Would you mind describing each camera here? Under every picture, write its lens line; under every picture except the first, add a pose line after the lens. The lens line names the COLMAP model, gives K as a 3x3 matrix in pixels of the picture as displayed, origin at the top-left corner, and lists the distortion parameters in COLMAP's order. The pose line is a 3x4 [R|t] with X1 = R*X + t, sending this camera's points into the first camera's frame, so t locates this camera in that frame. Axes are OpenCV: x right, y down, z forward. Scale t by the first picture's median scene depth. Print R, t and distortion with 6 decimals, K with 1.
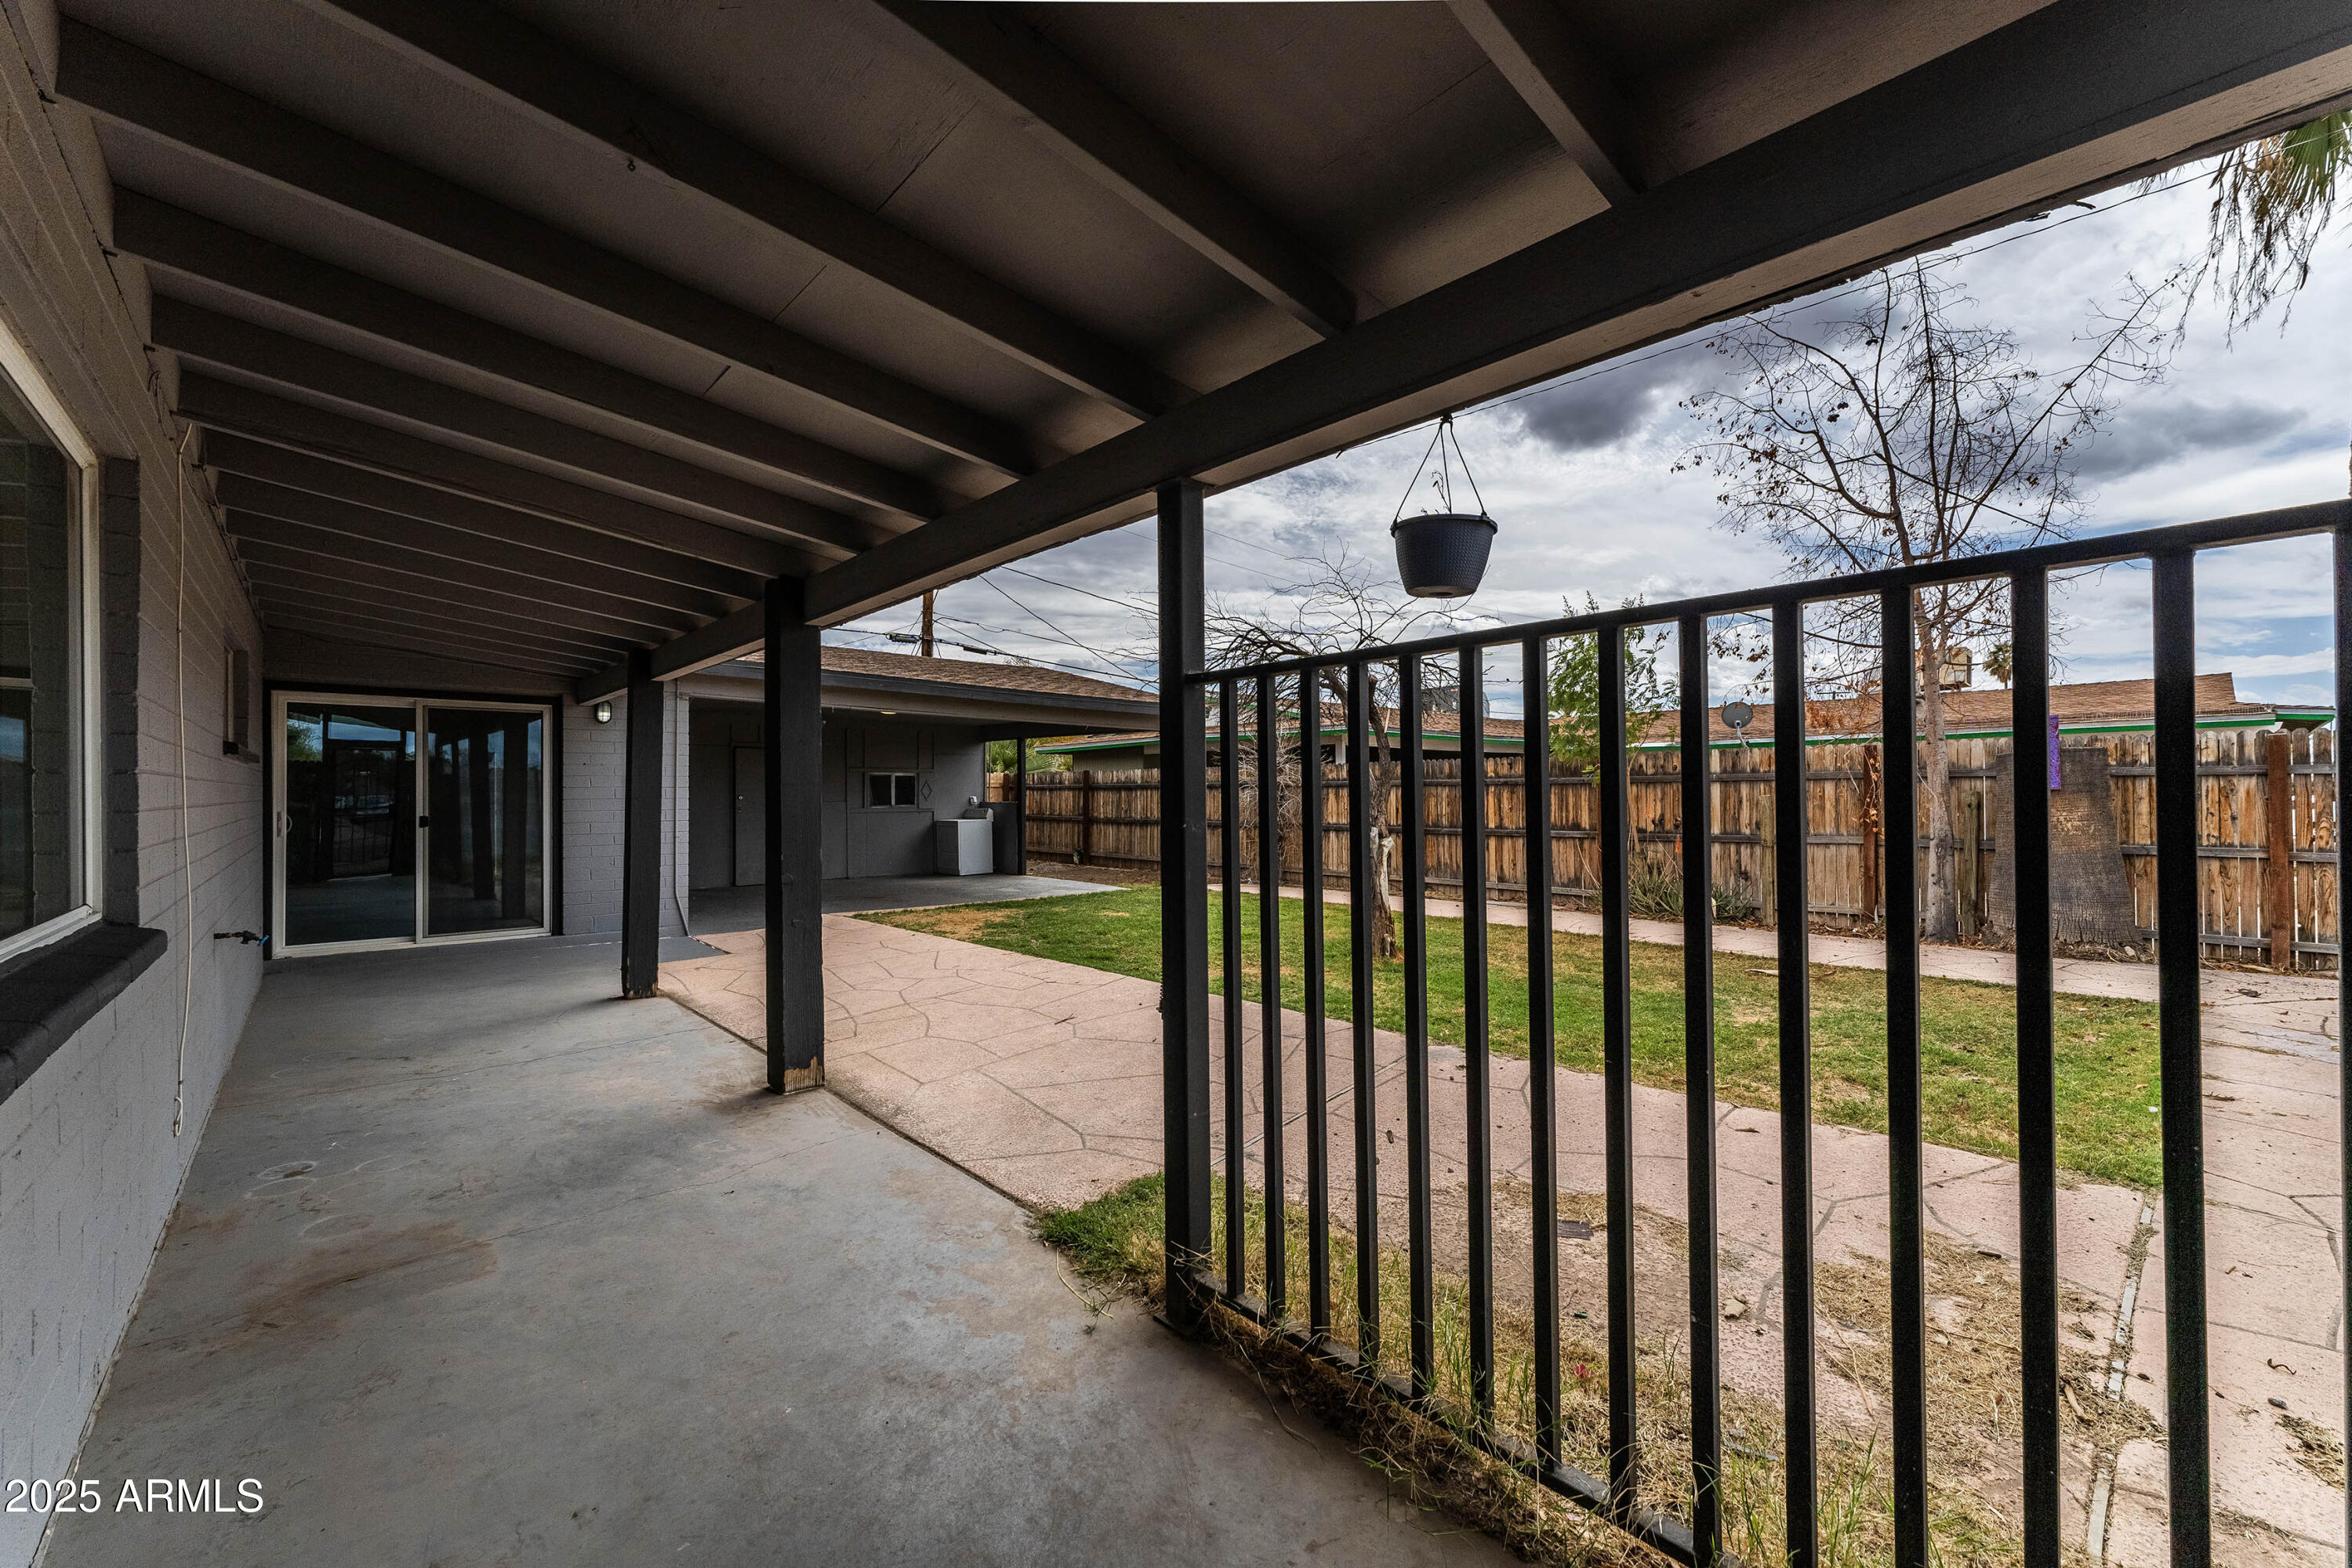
lens RADIAL K [[937.4, 0, 1180.1], [0, 937.4, 791.8], [0, 0, 1]] dist [-0.000668, -0.000087]
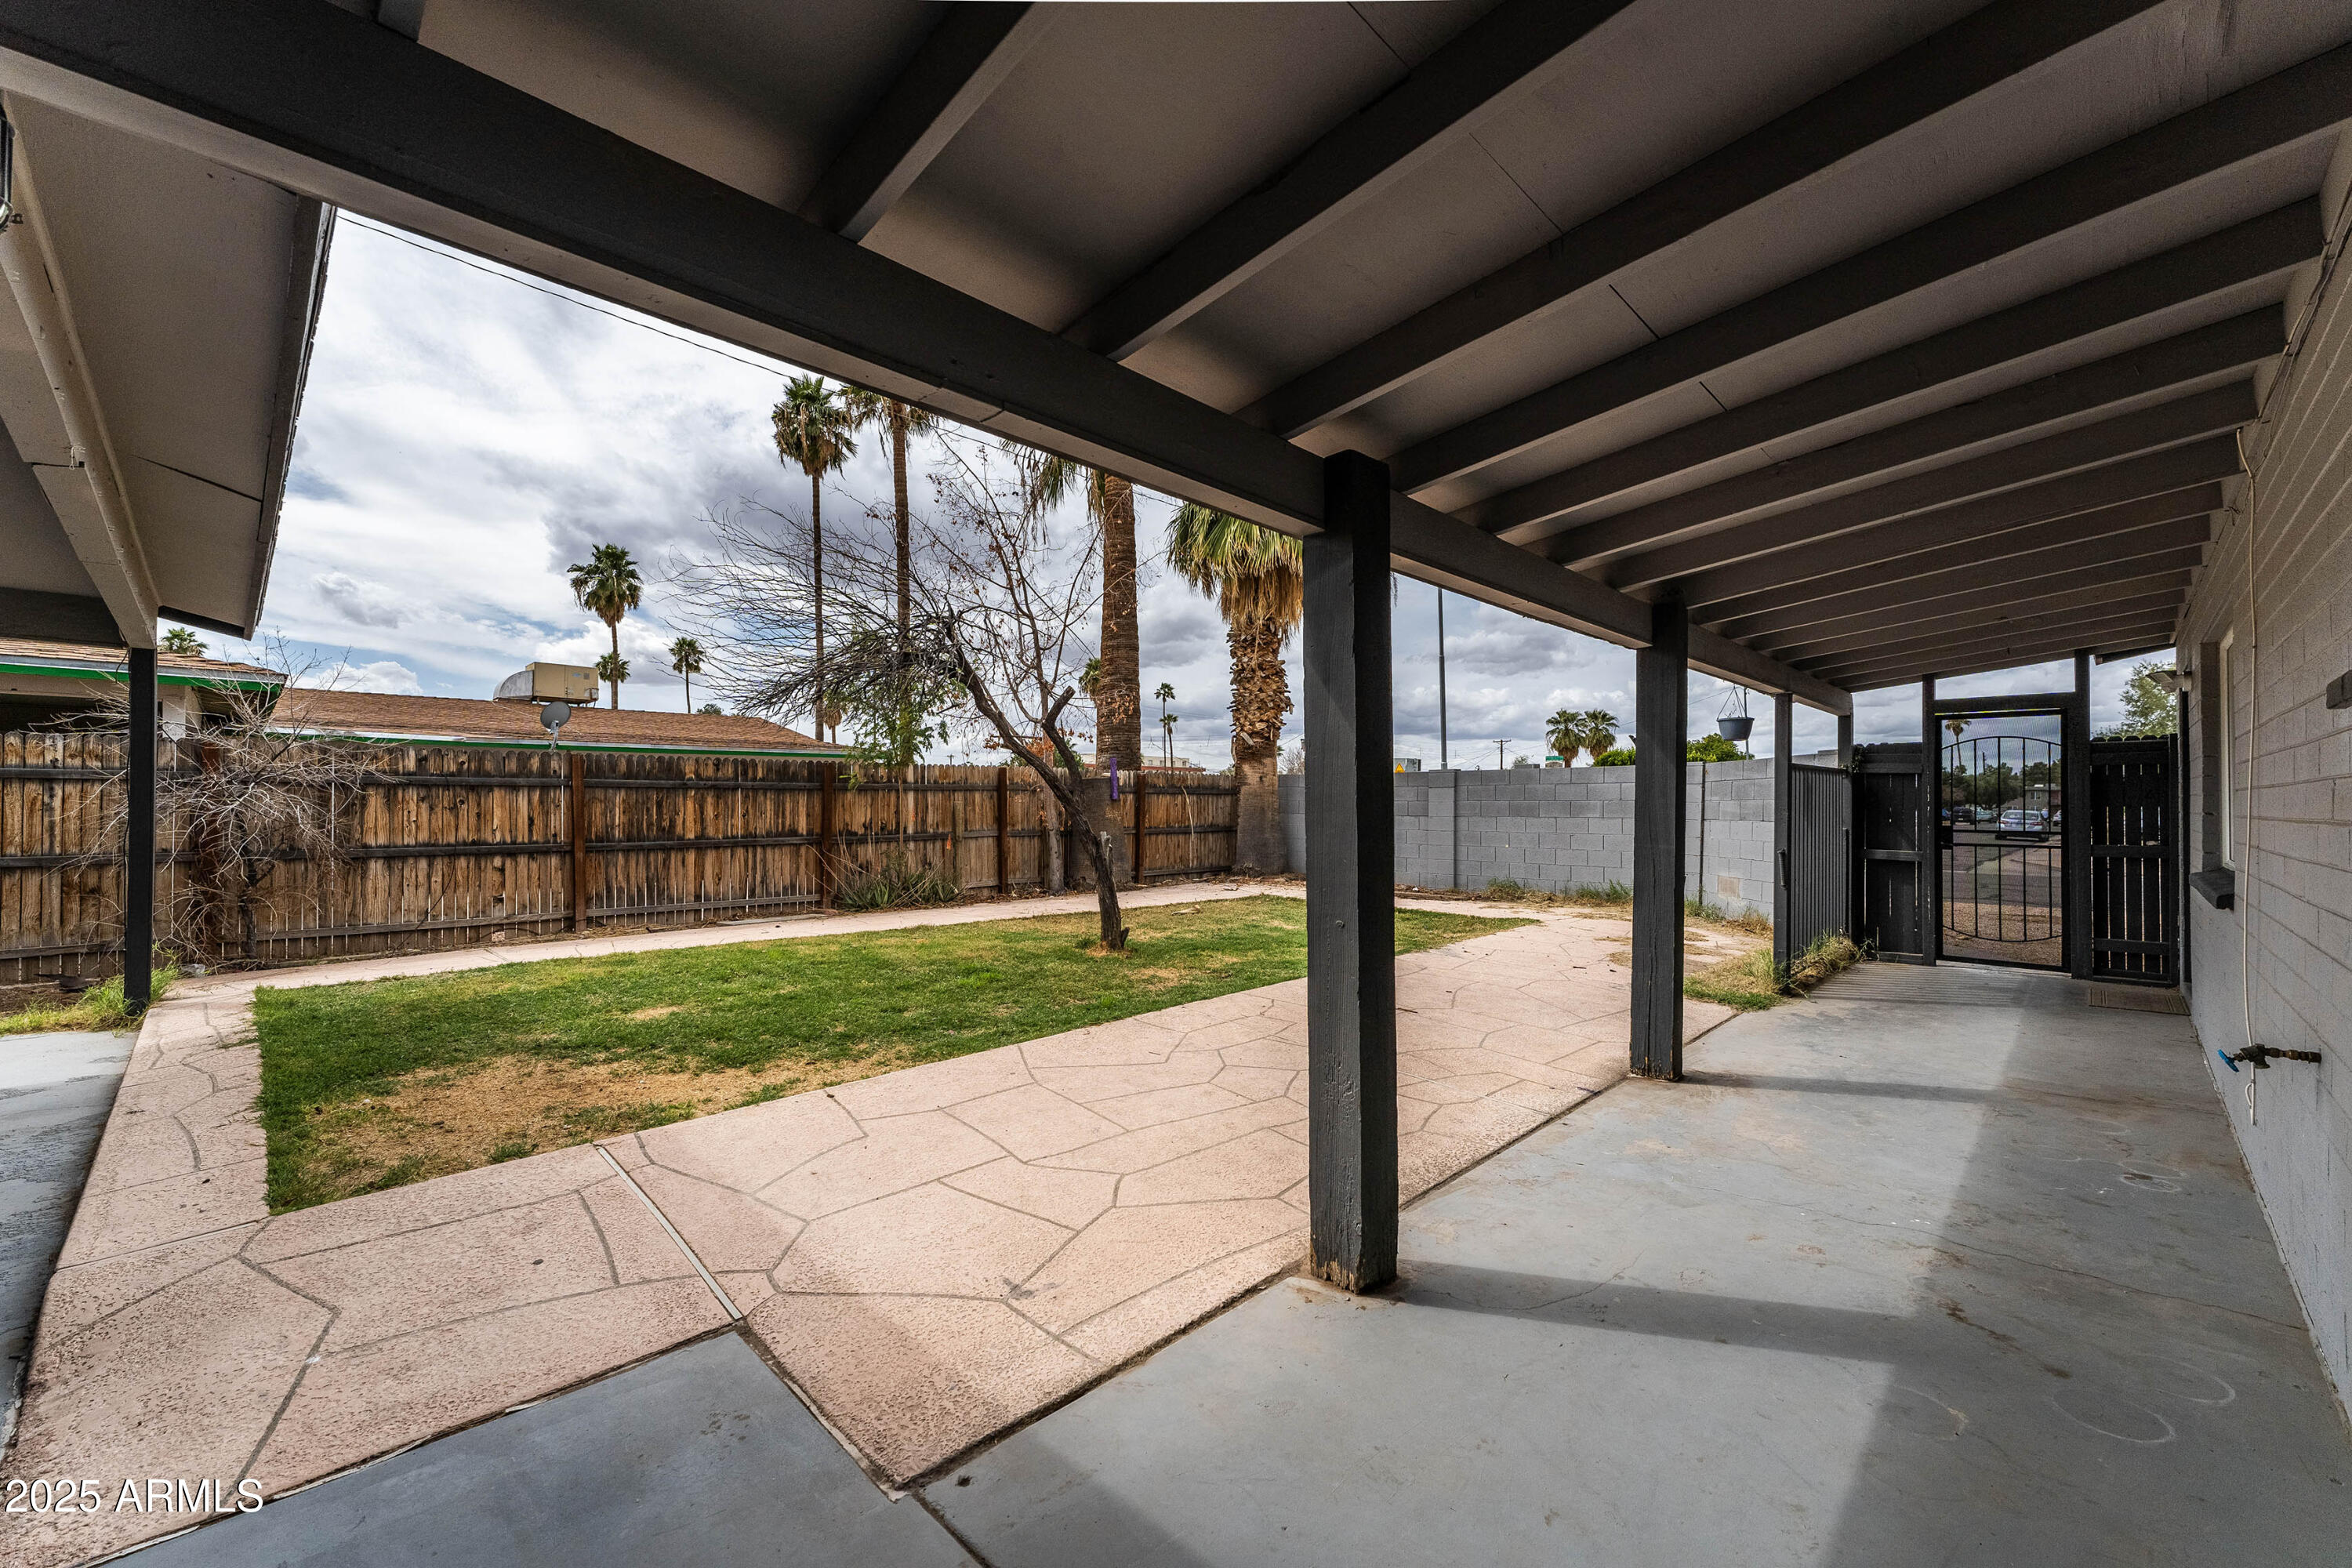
lens RADIAL K [[937.4, 0, 1180.1], [0, 937.4, 791.8], [0, 0, 1]] dist [-0.000668, -0.000087]
pose [[-0.052995, 0.011287, 0.998531, -0.662474], [-0.008569, 0.999894, -0.011757, 0.002532], [-0.998558, -0.009180, -0.052893, 0.728369]]
